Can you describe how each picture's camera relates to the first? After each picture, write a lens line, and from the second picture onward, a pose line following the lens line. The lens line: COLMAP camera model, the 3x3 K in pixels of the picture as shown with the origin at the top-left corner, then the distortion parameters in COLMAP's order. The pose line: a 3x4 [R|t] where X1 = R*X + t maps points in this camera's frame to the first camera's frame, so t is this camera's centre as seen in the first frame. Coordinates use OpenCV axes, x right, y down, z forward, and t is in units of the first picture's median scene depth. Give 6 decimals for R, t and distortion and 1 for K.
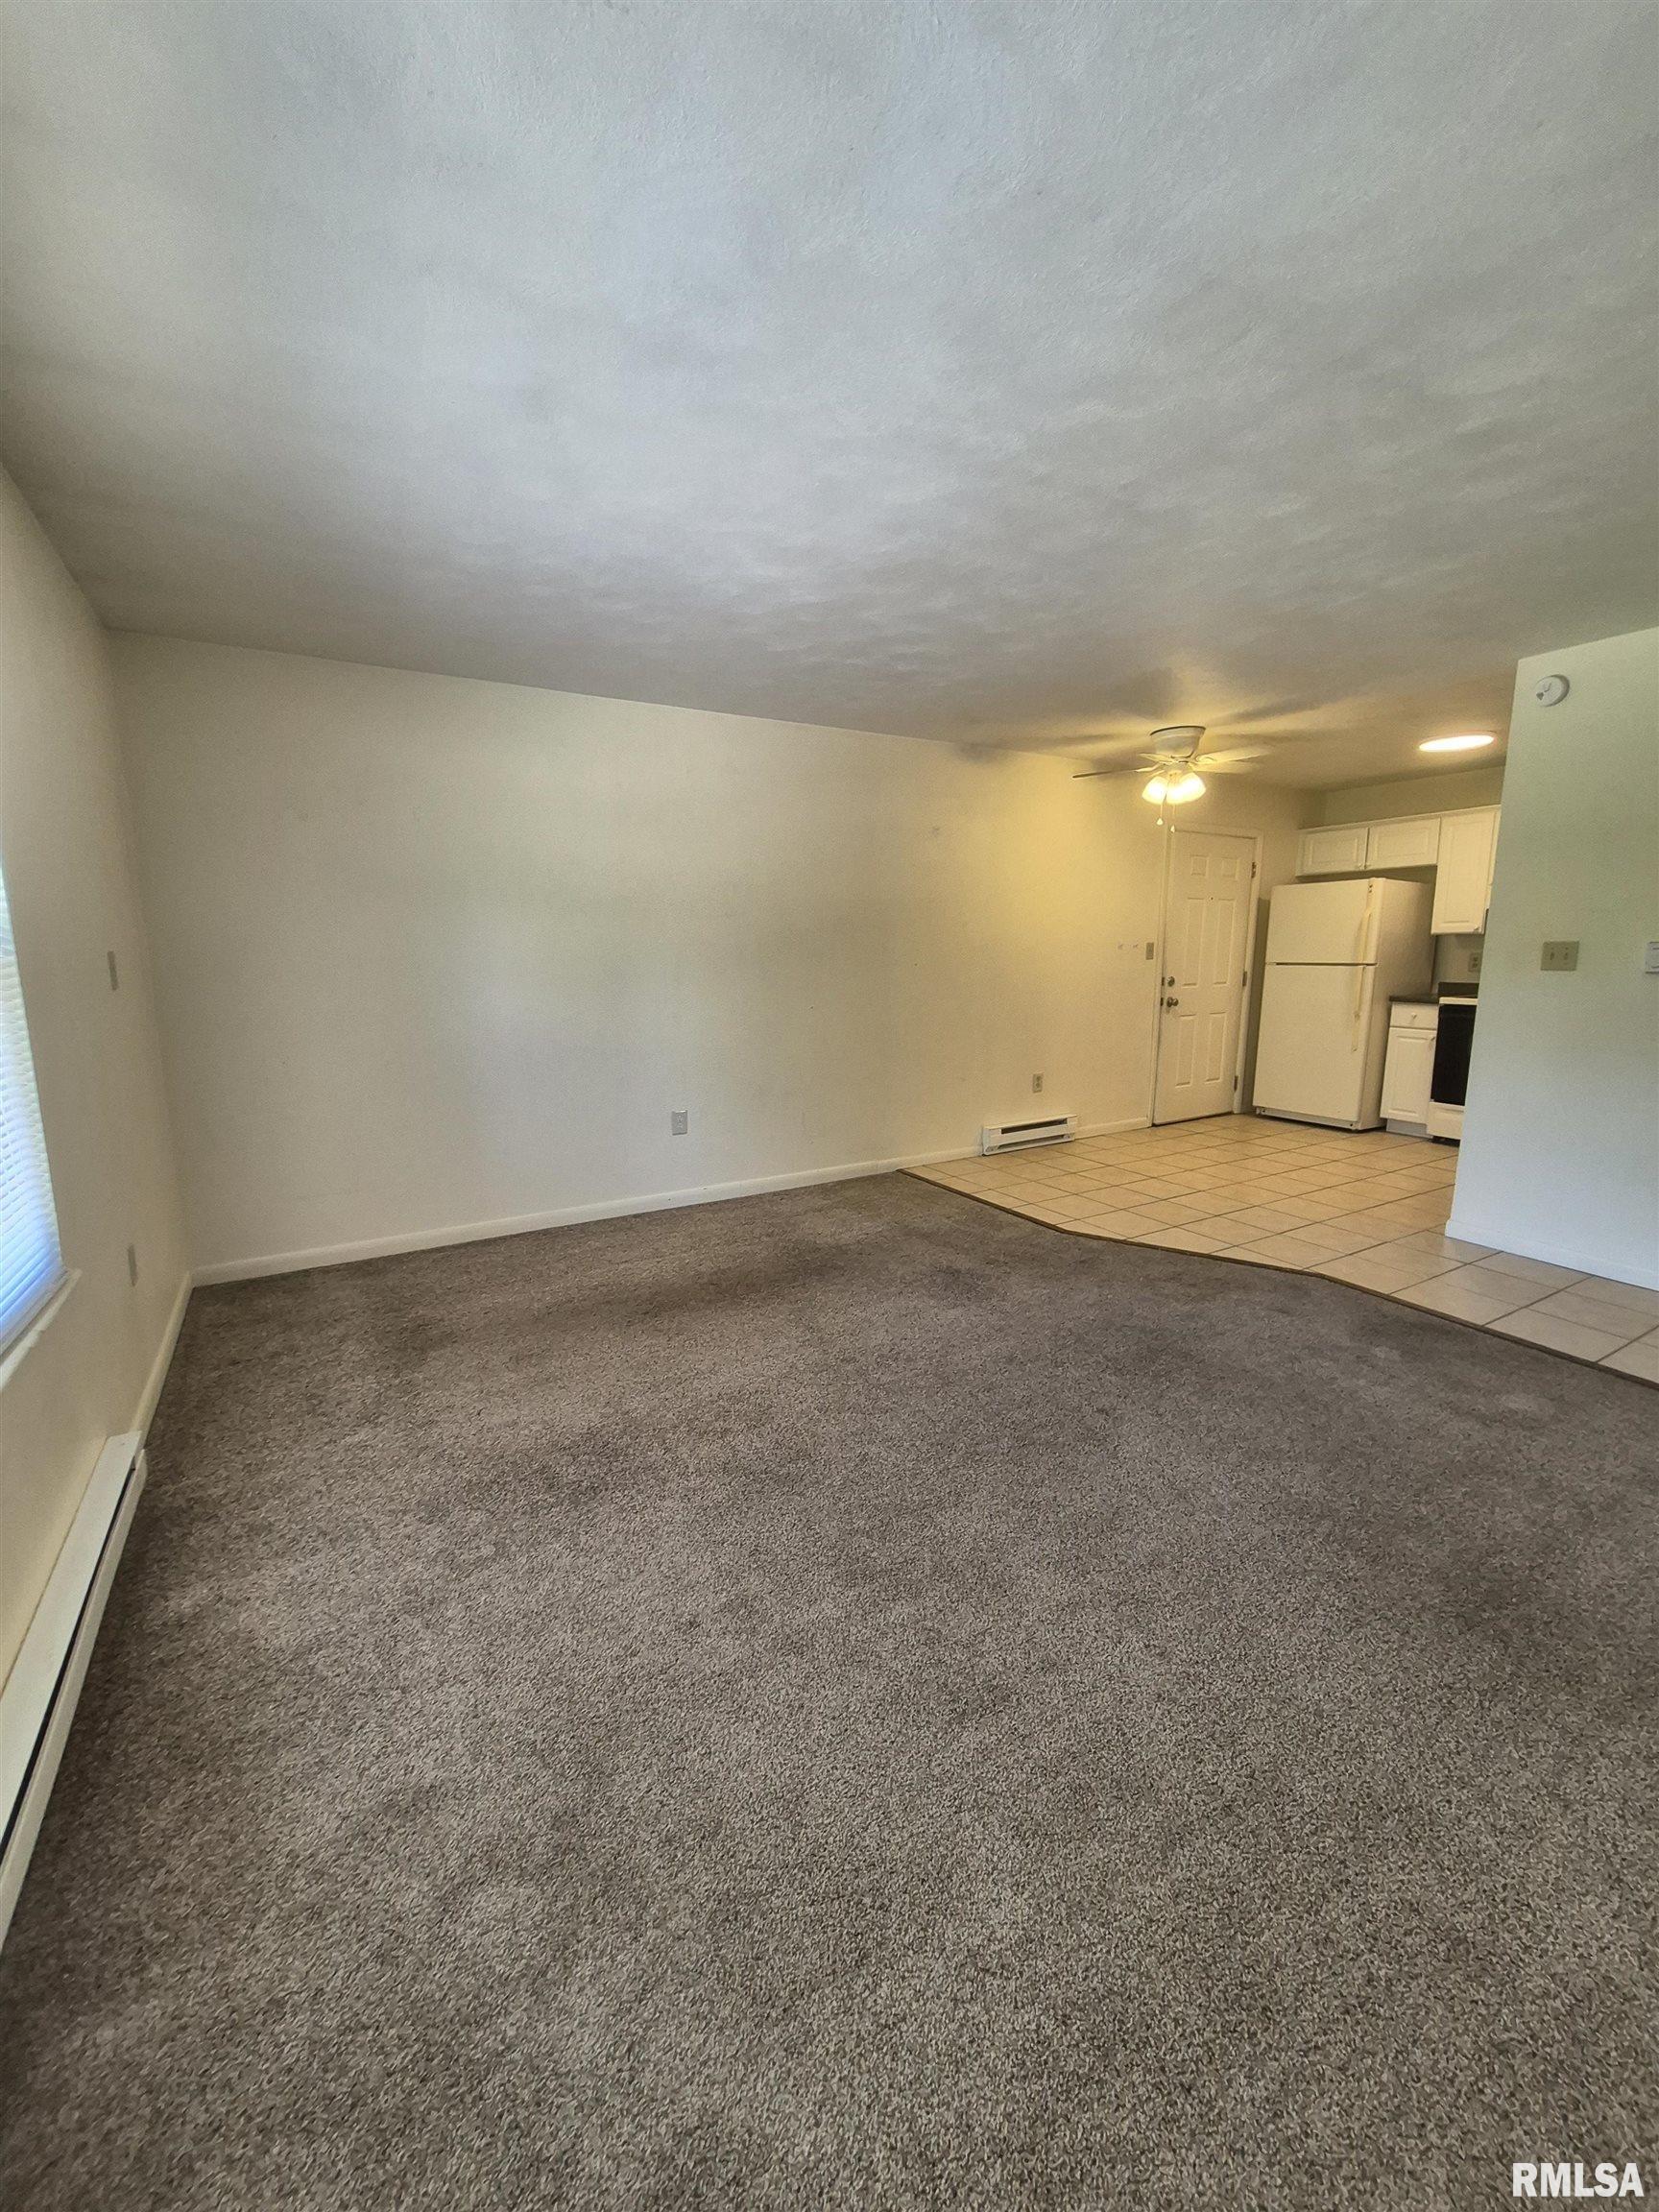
lens RADIAL K [[868.8, 0, 815.1], [0, 868.8, 1082.8], [0, 0, 1]] dist [0.004230, -0.001065]
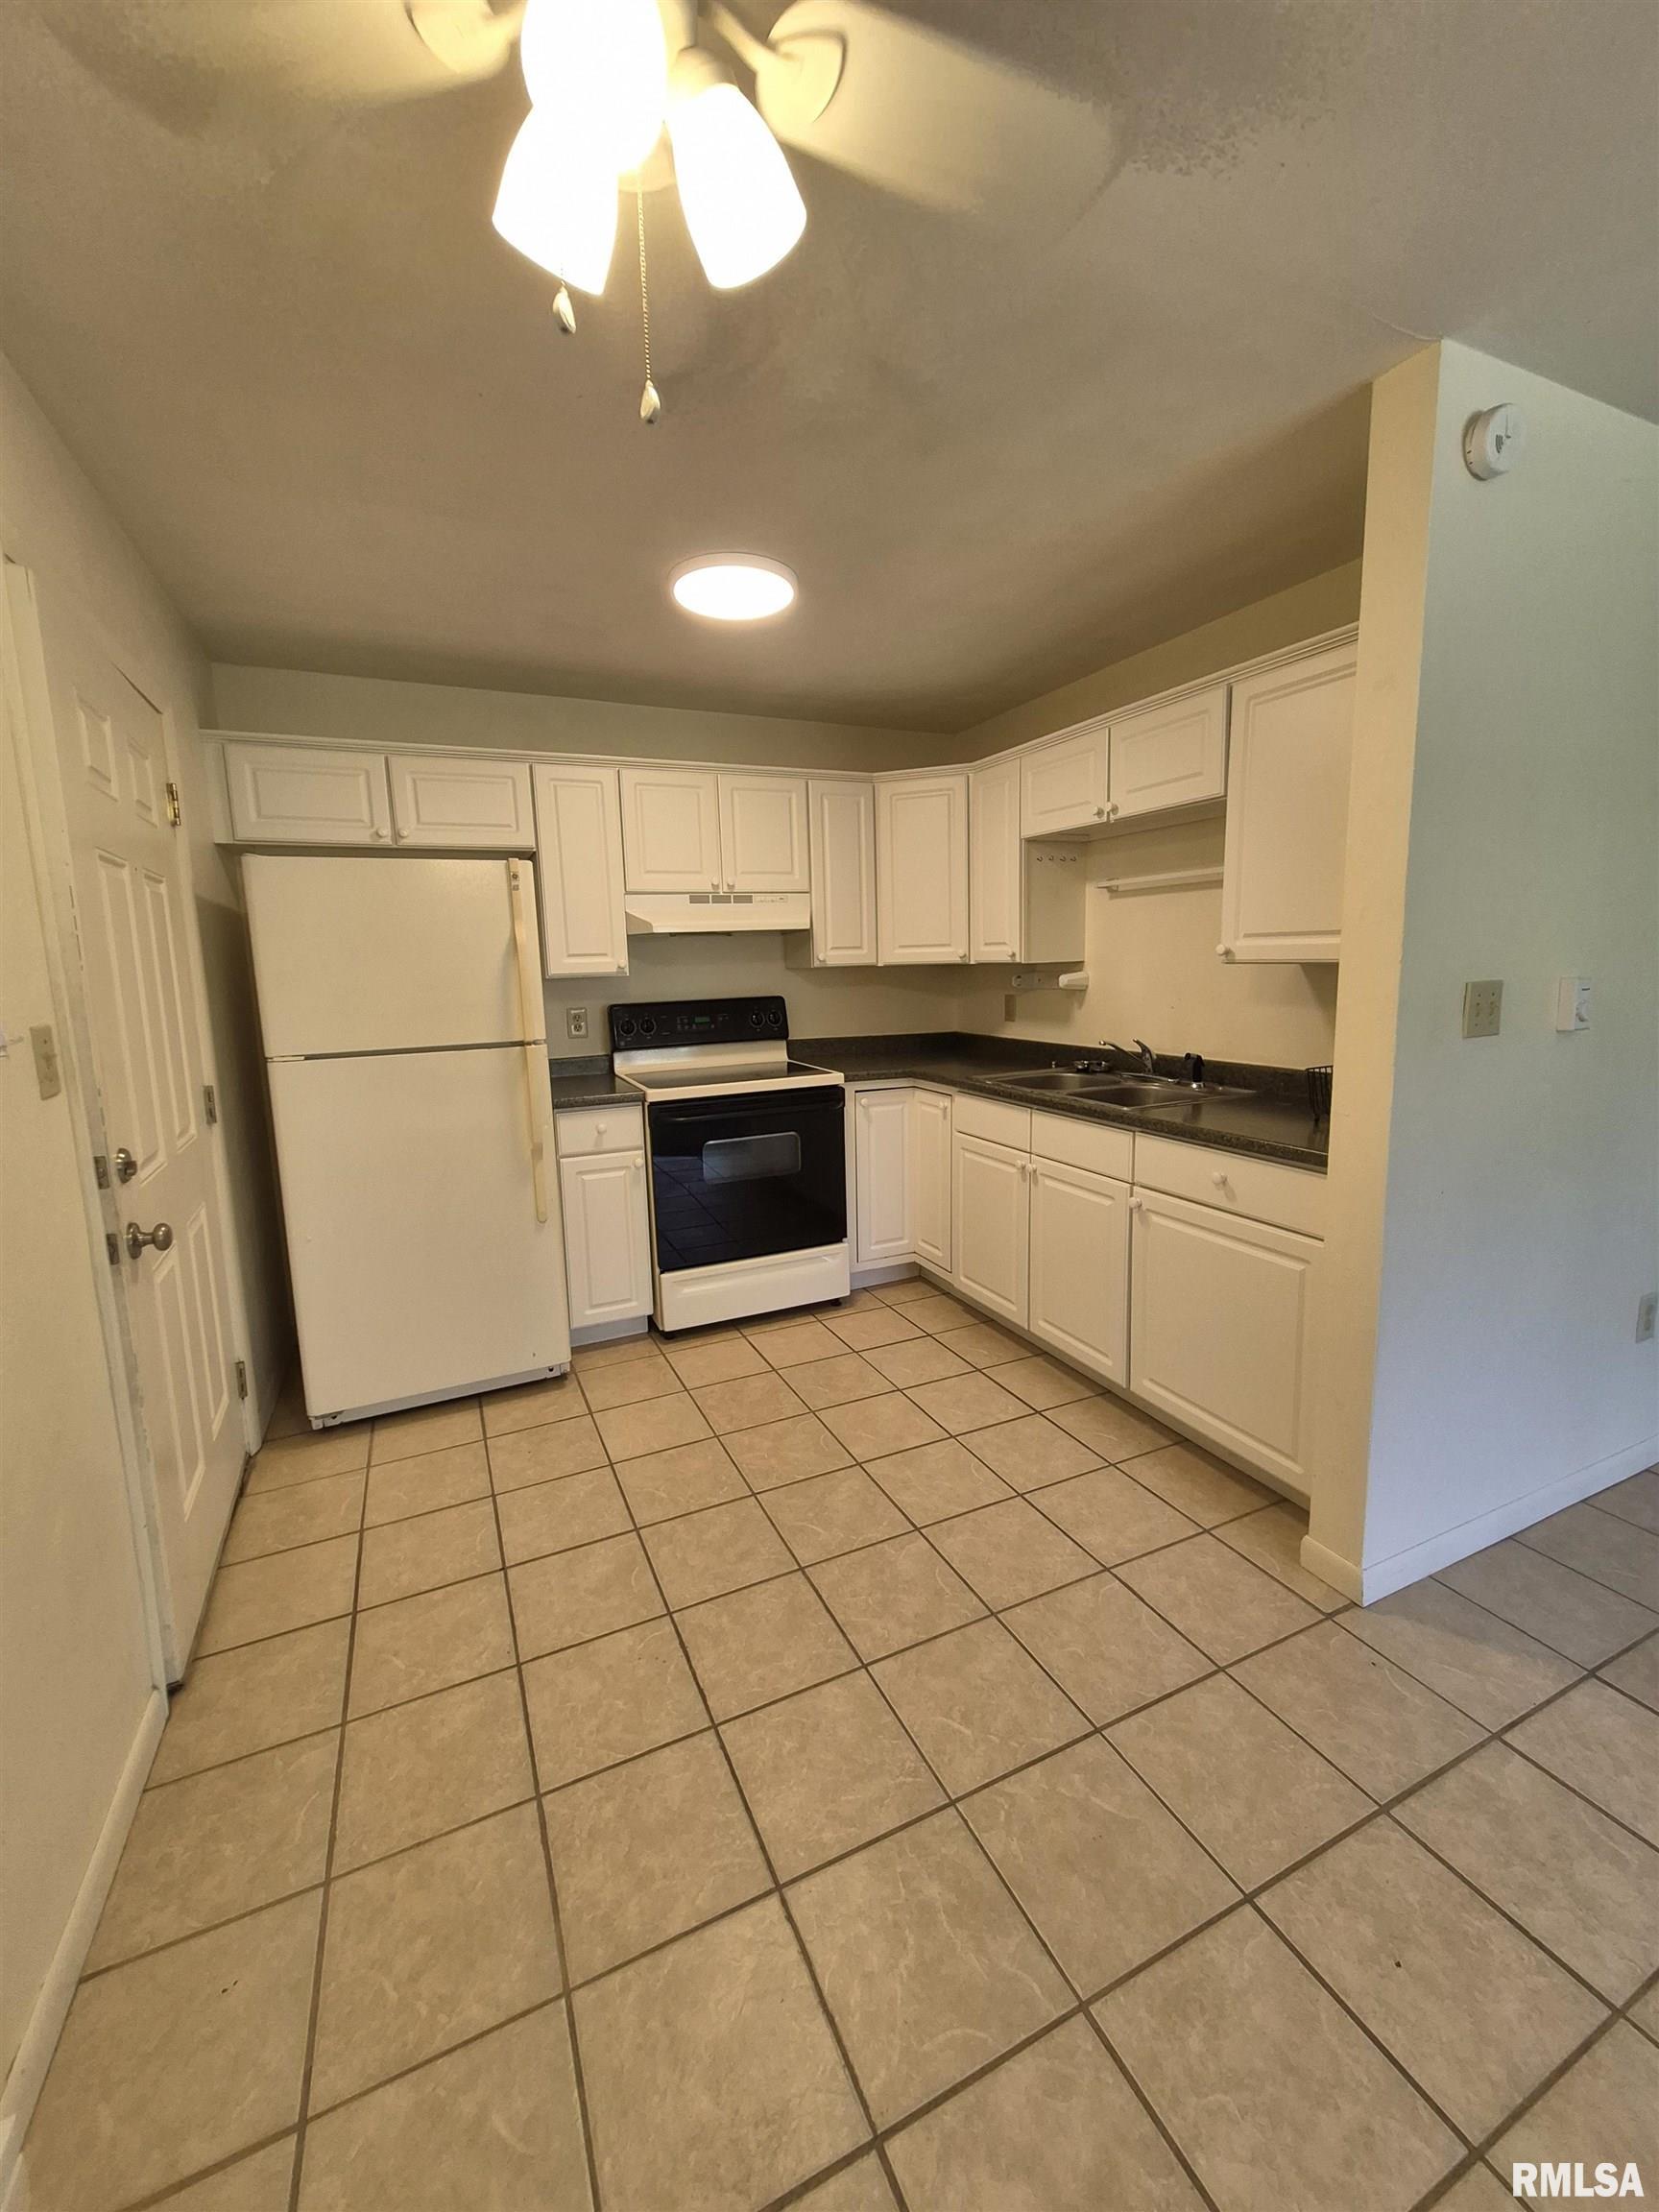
lens RADIAL K [[868.8, 0, 815.1], [0, 868.8, 1082.8], [0, 0, 1]] dist [0.004230, -0.001065]
pose [[0.099501, -0.134835, 0.985860, 0.179529], [0.183084, 0.976342, 0.115055, -0.140558], [-0.978049, 0.169047, 0.121833, 0.794954]]
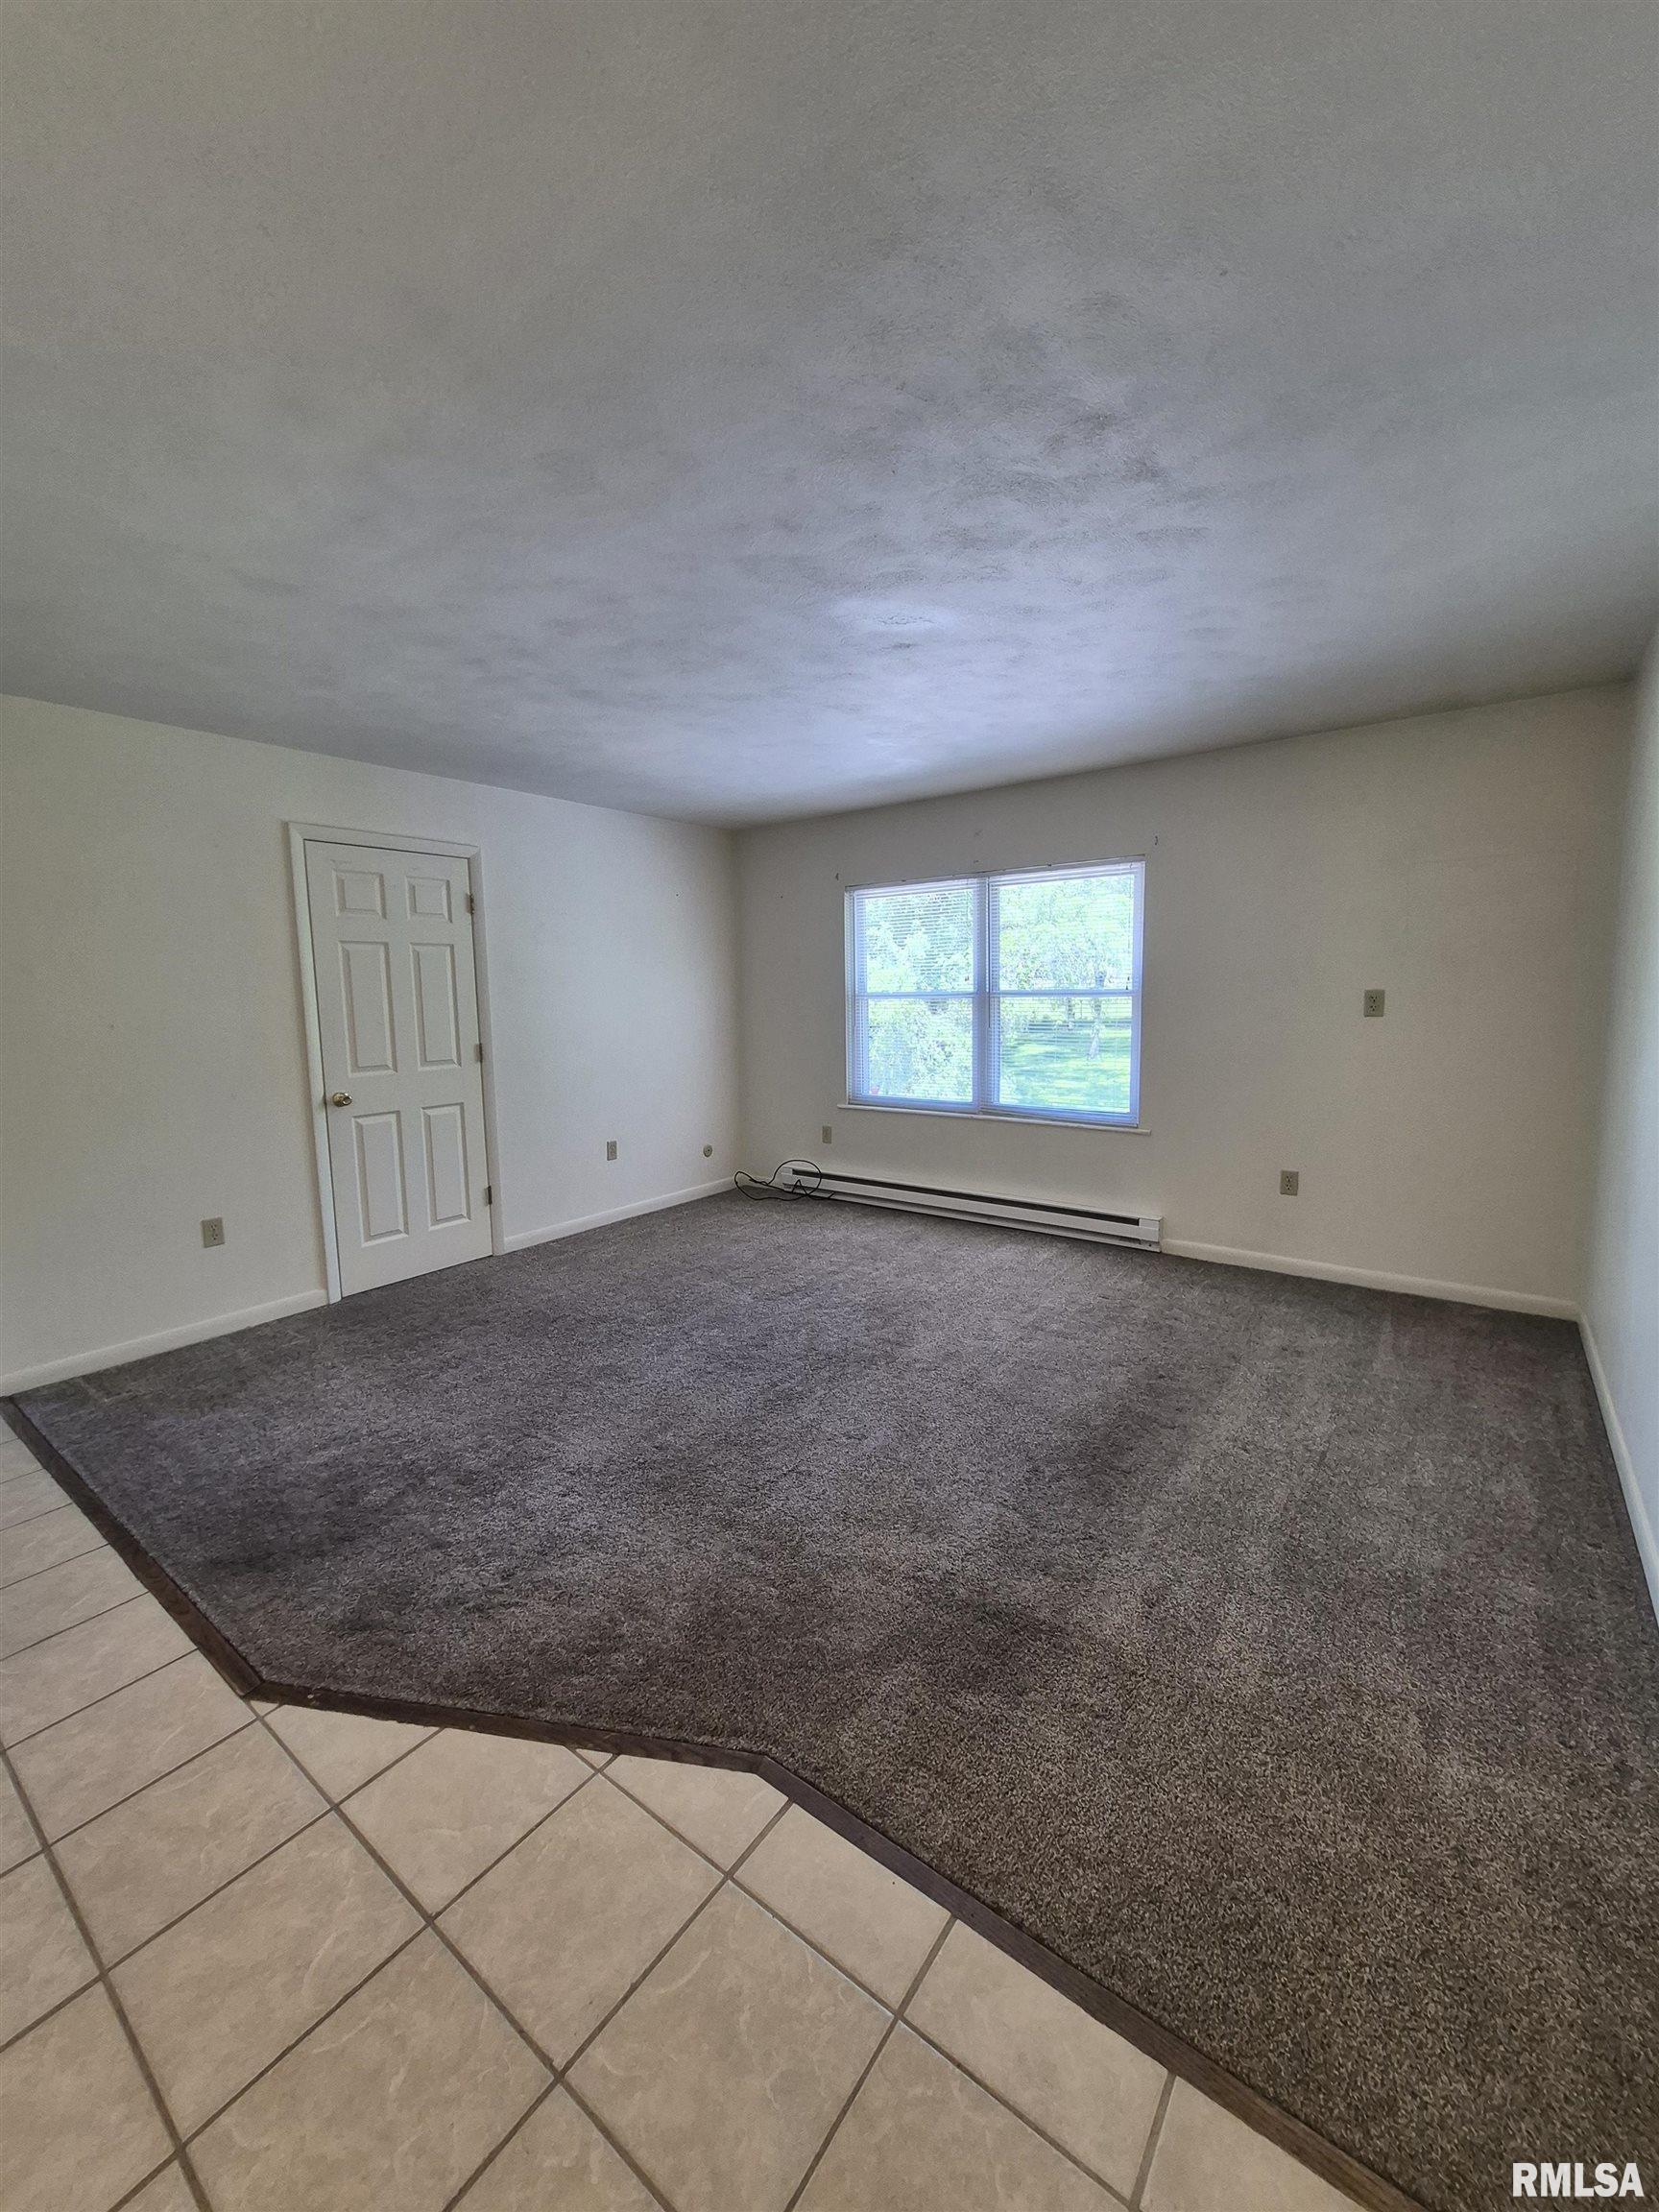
lens RADIAL K [[868.8, 0, 815.1], [0, 868.8, 1082.8], [0, 0, 1]] dist [0.004230, -0.001065]
pose [[-0.924214, 0.067281, -0.375901, 0.267303], [-0.033900, 0.966015, 0.256252, -0.149902], [0.380367, 0.249575, -0.890524, 0.877300]]
